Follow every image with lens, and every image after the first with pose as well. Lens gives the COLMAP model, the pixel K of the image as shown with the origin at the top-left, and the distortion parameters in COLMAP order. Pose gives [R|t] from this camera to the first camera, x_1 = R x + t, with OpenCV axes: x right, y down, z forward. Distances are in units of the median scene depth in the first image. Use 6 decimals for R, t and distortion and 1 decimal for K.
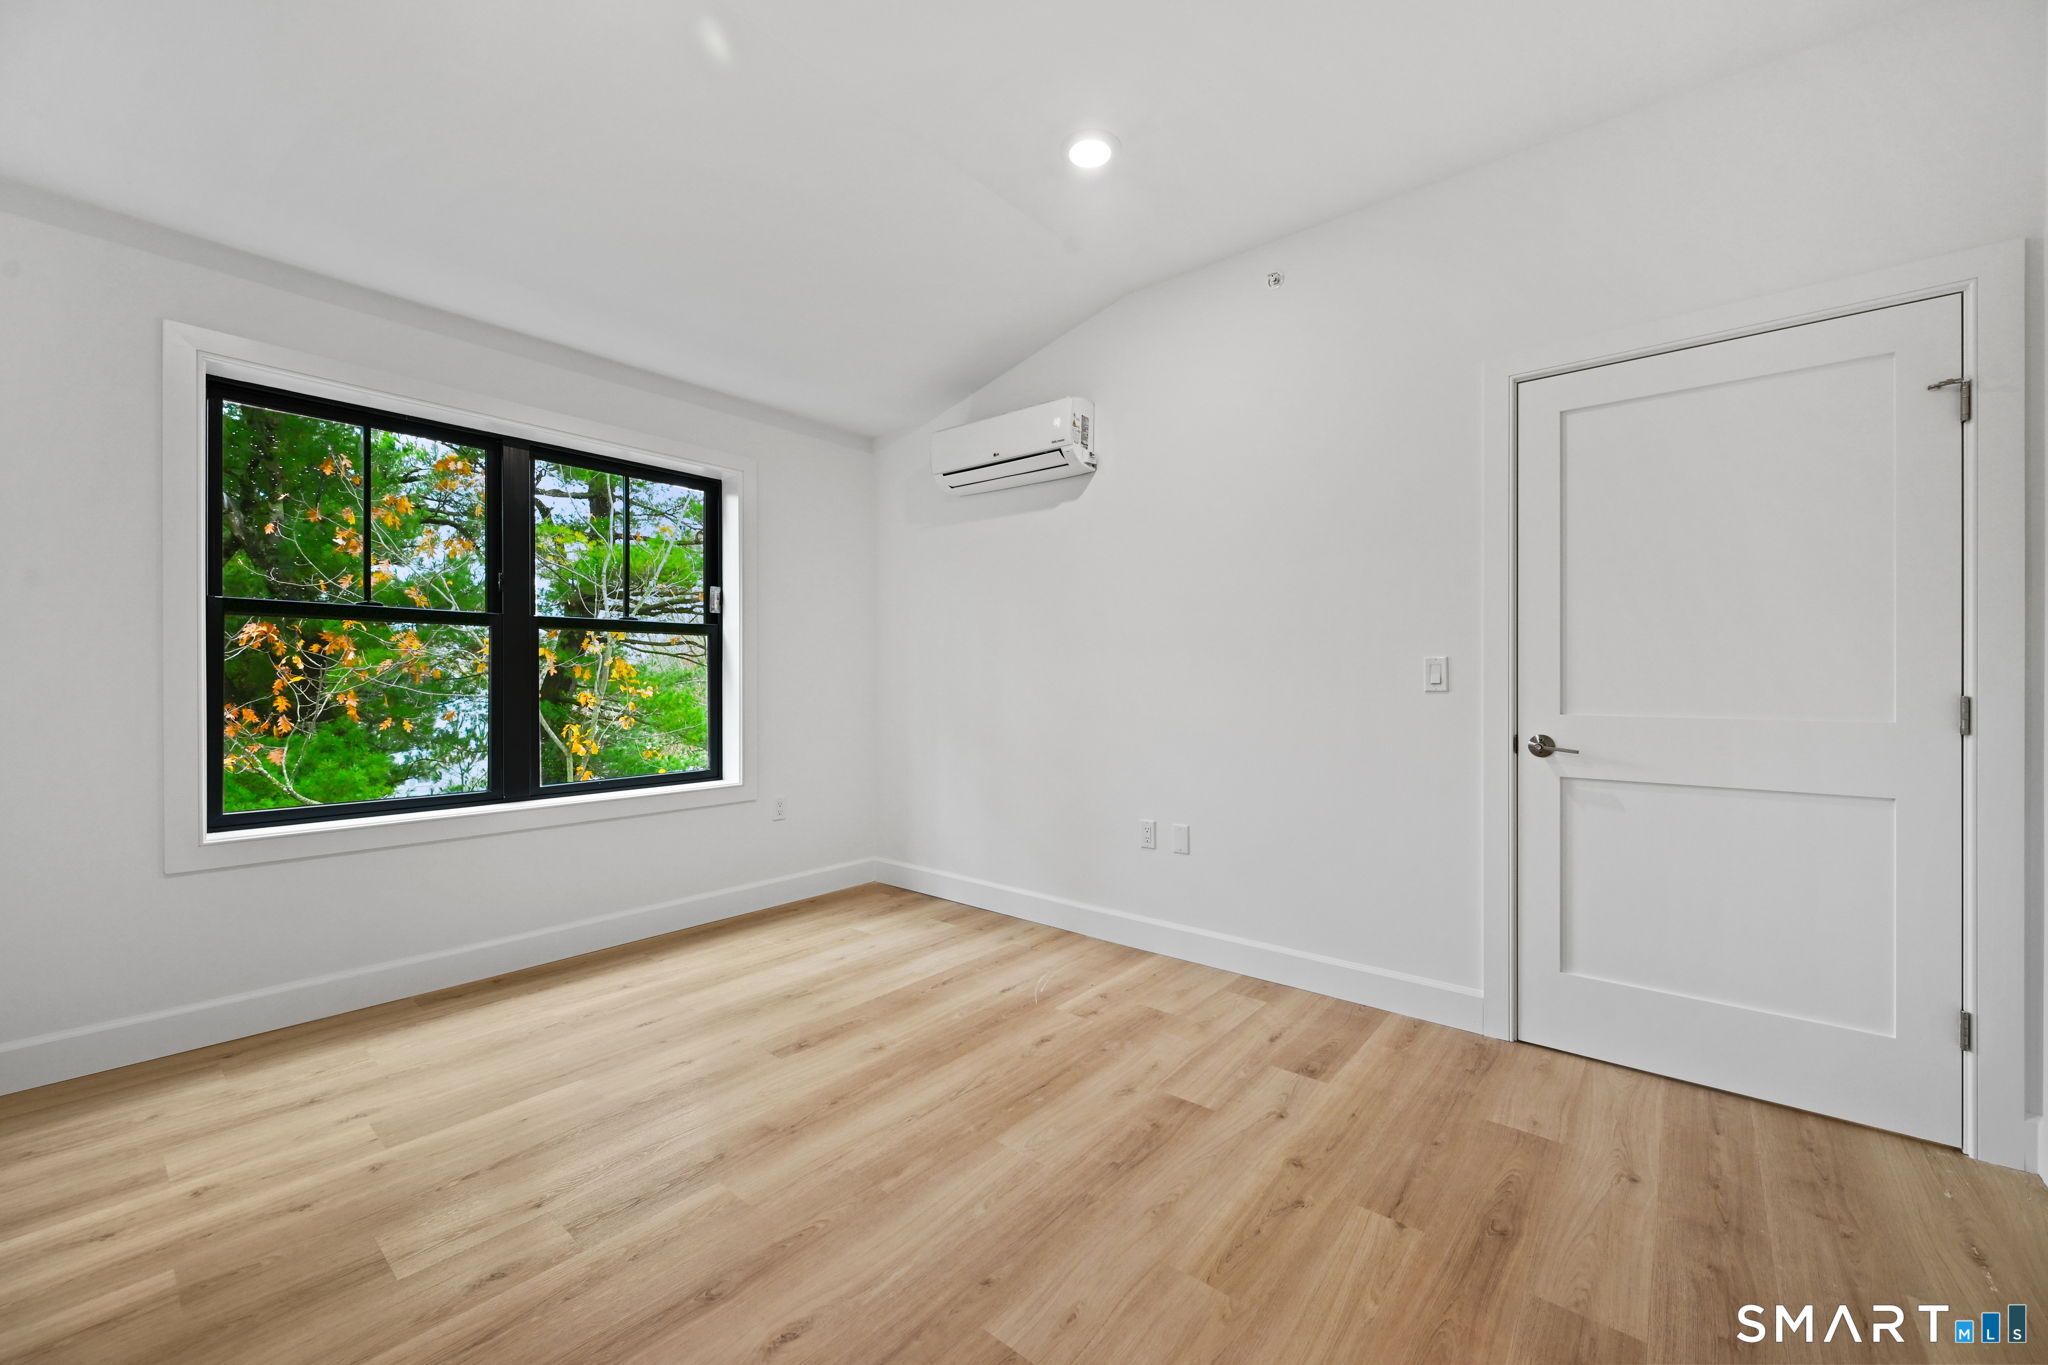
lens RADIAL K [[800.9, 0, 1029.9], [0, 800.9, 675.3], [0, 0, 1]] dist [0.000175, 0.000068]
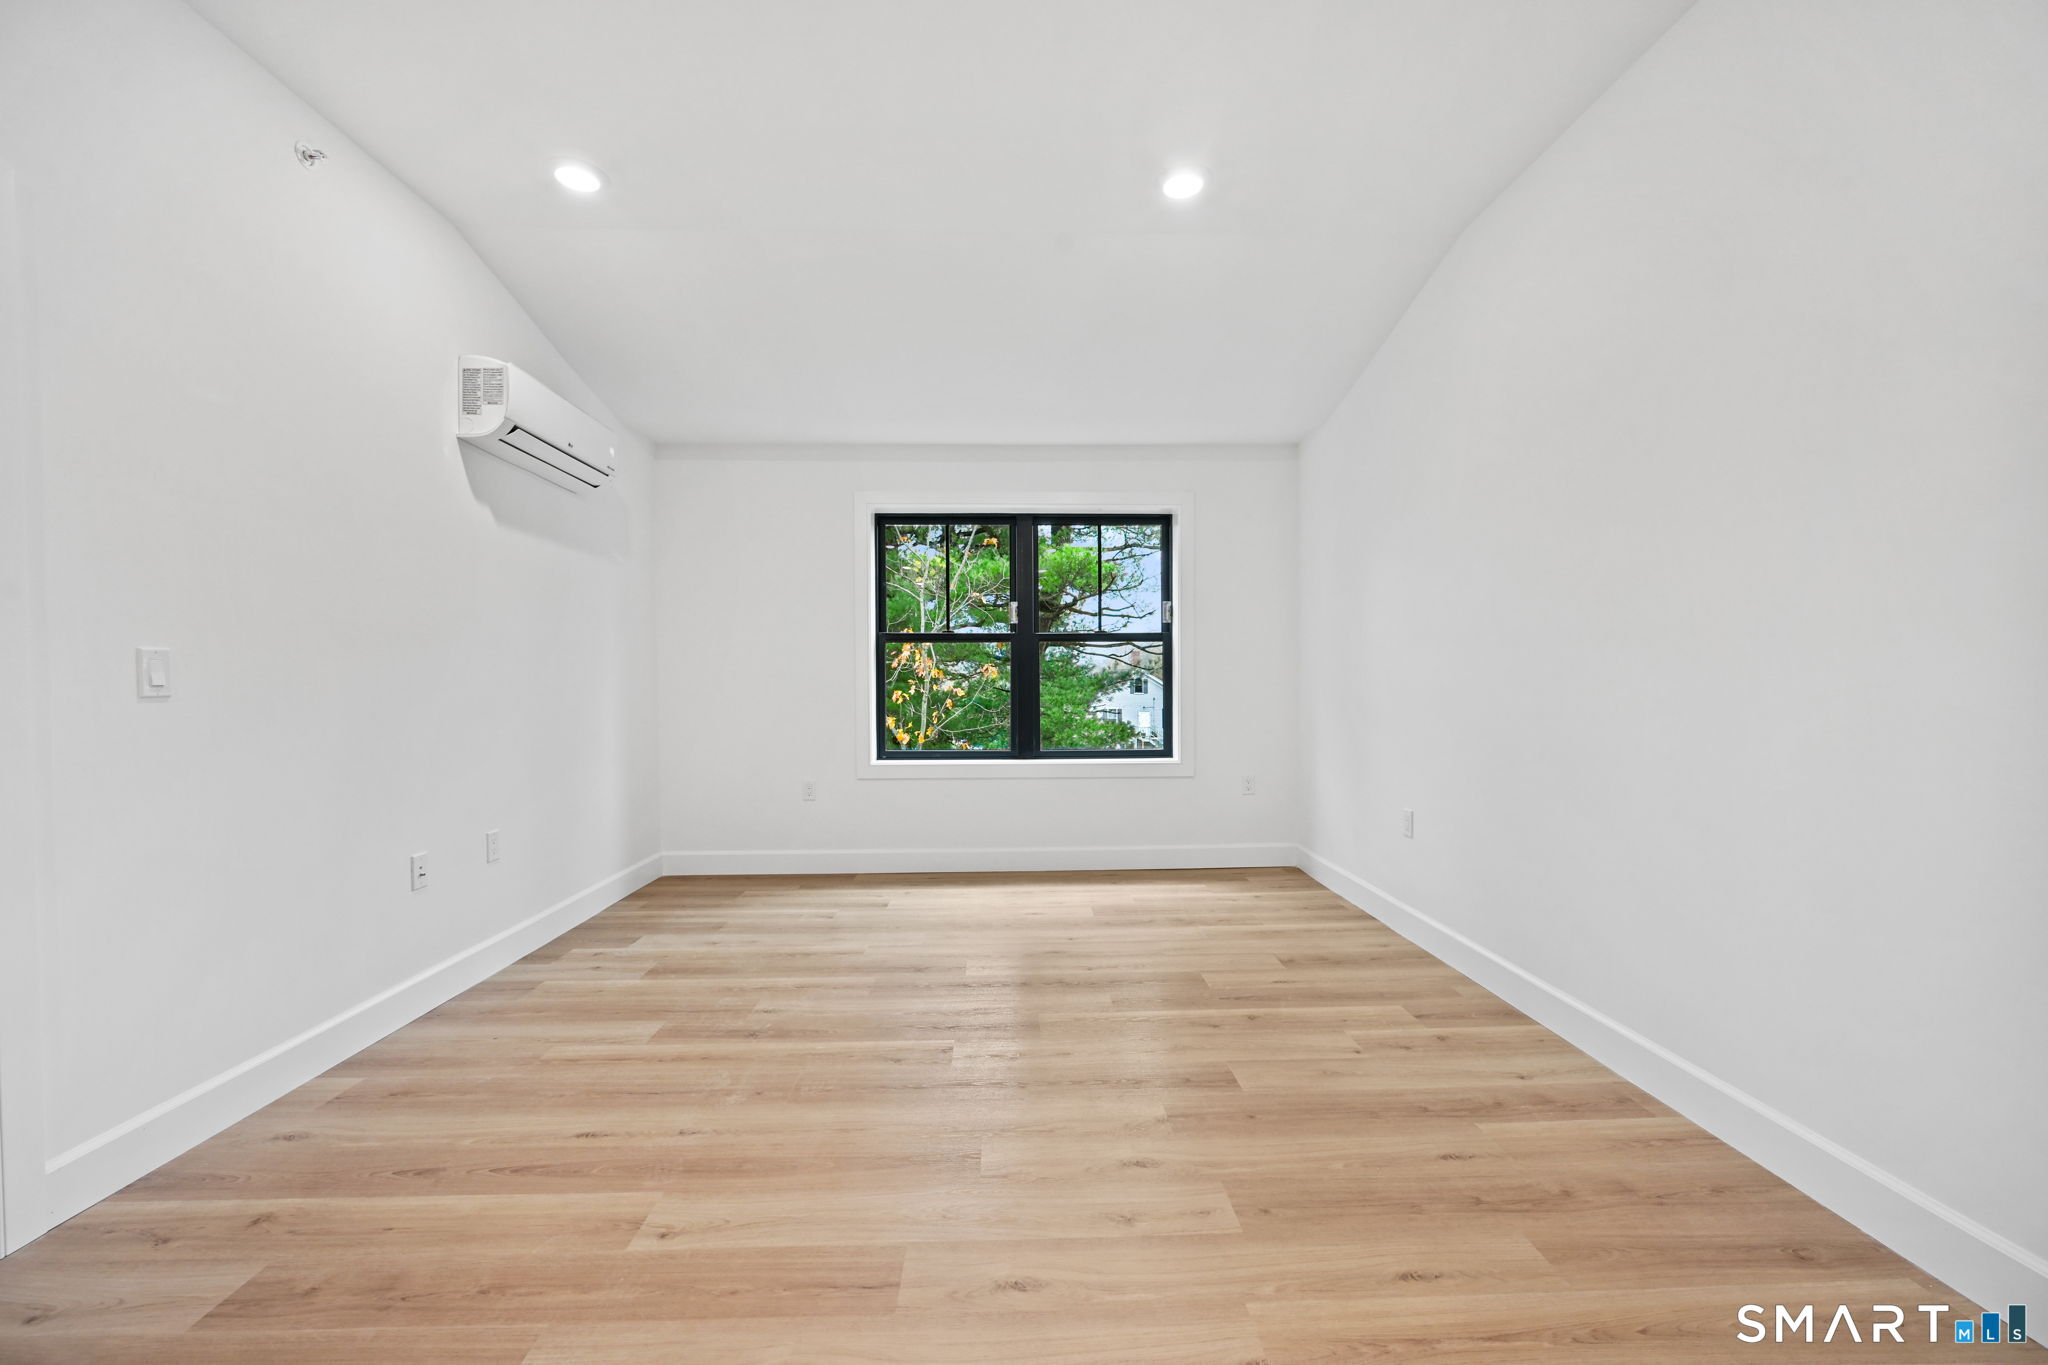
lens RADIAL K [[800.9, 0, 1029.9], [0, 800.9, 675.3], [0, 0, 1]] dist [0.000175, 0.000068]
pose [[0.665456, -0.021542, -0.746126, 0.402929], [0.013511, 0.999767, -0.016815, 0.022287], [0.746315, 0.001109, 0.665592, 0.014667]]
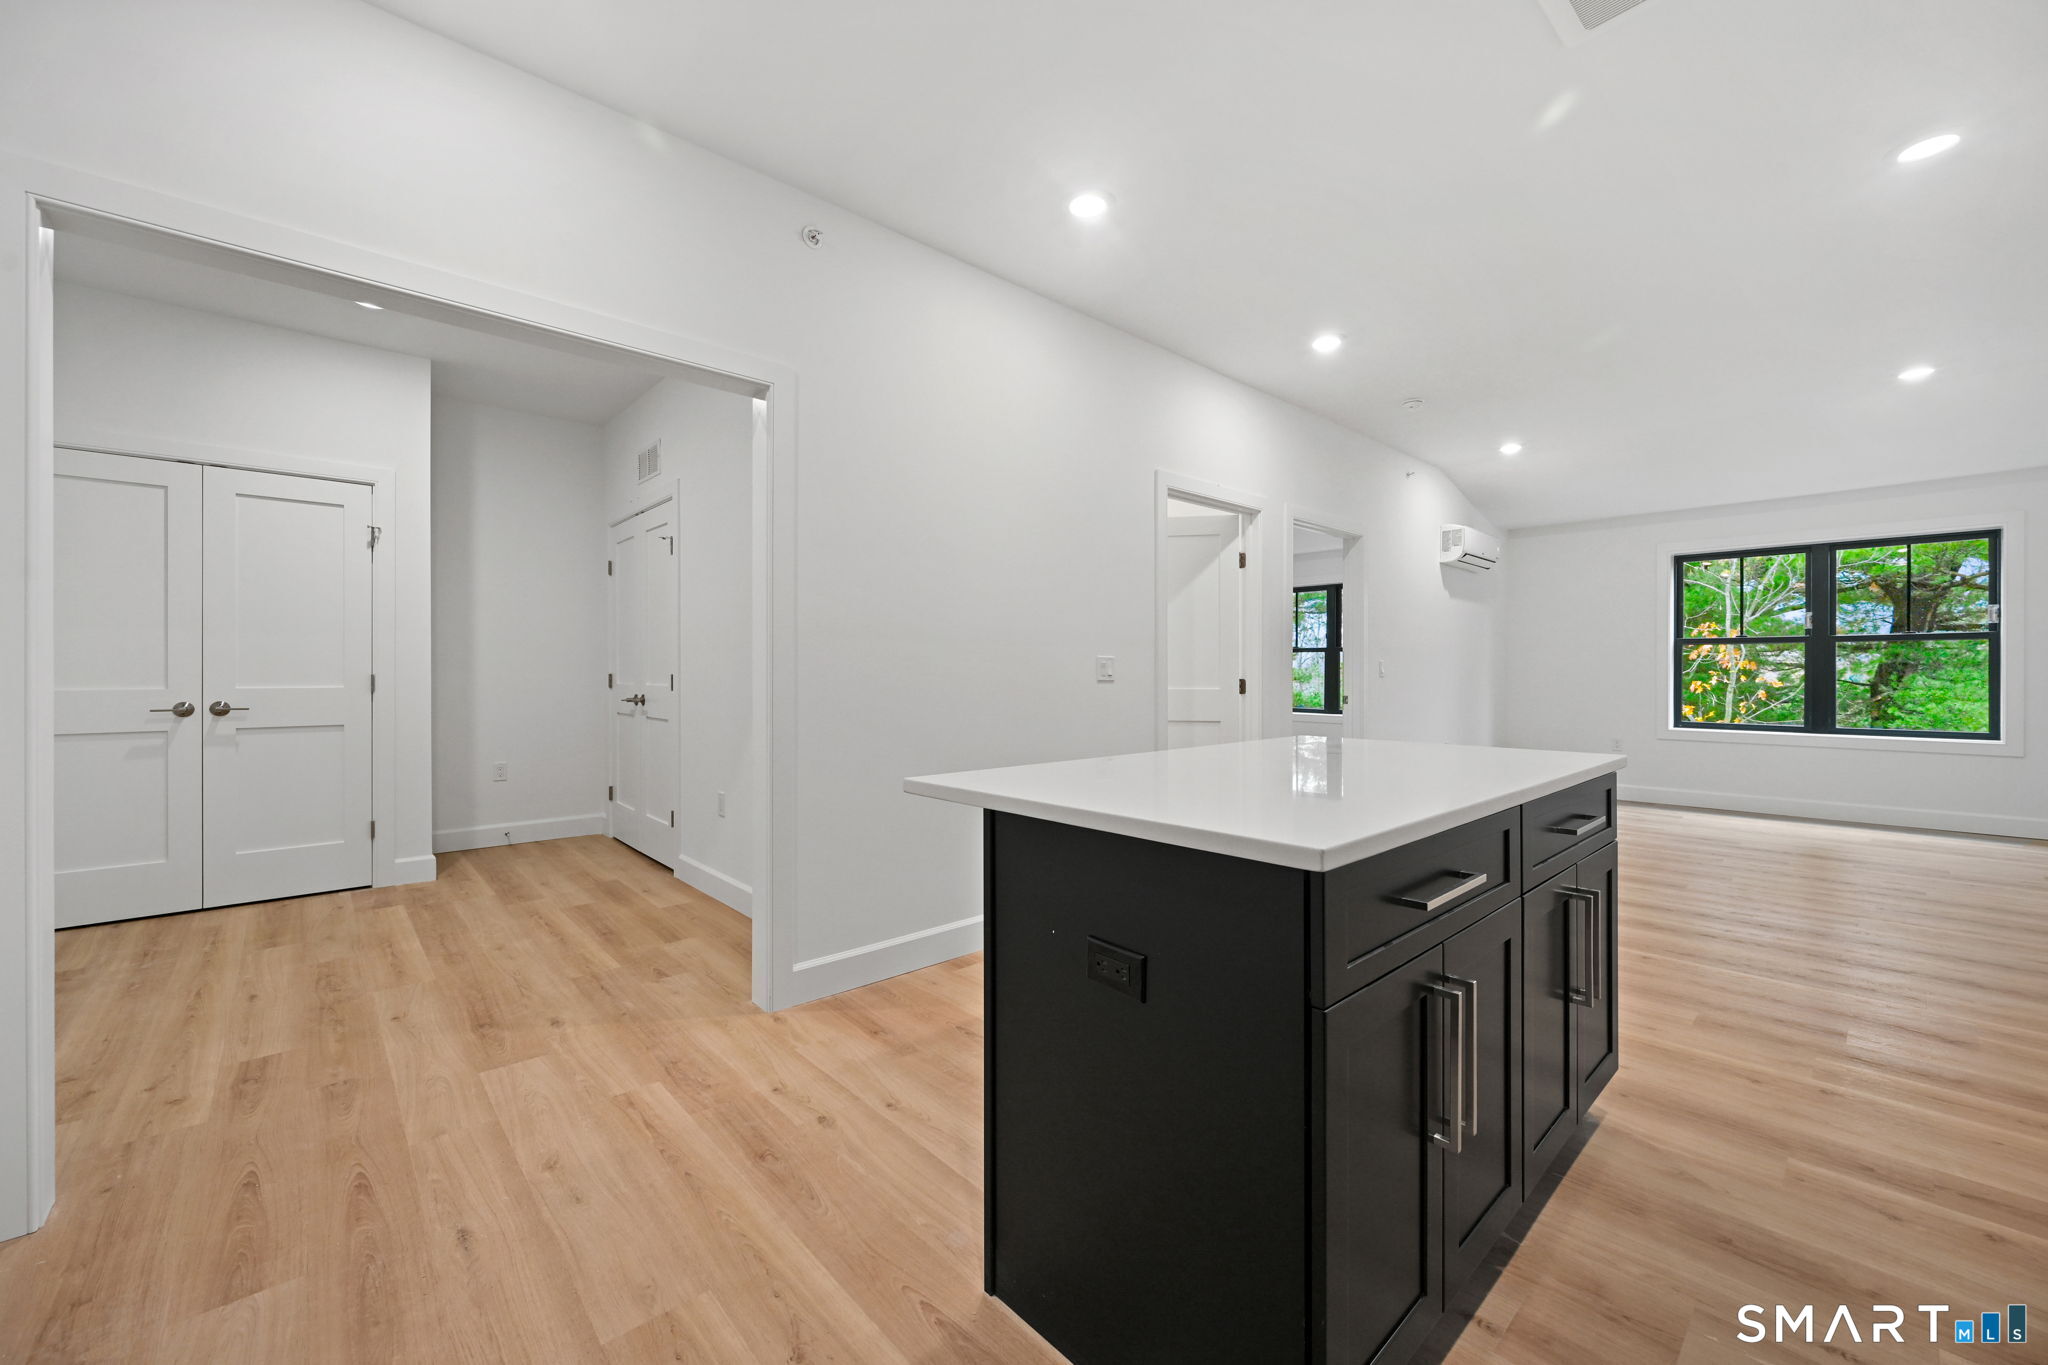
lens RADIAL K [[800.9, 0, 1029.9], [0, 800.9, 675.3], [0, 0, 1]] dist [0.000175, 0.000068]
pose [[-0.133280, -0.008747, -0.991040, 1.290060], [-0.002392, 0.999961, -0.008504, 0.031992], [0.991076, 0.001237, -0.133296, -0.527966]]
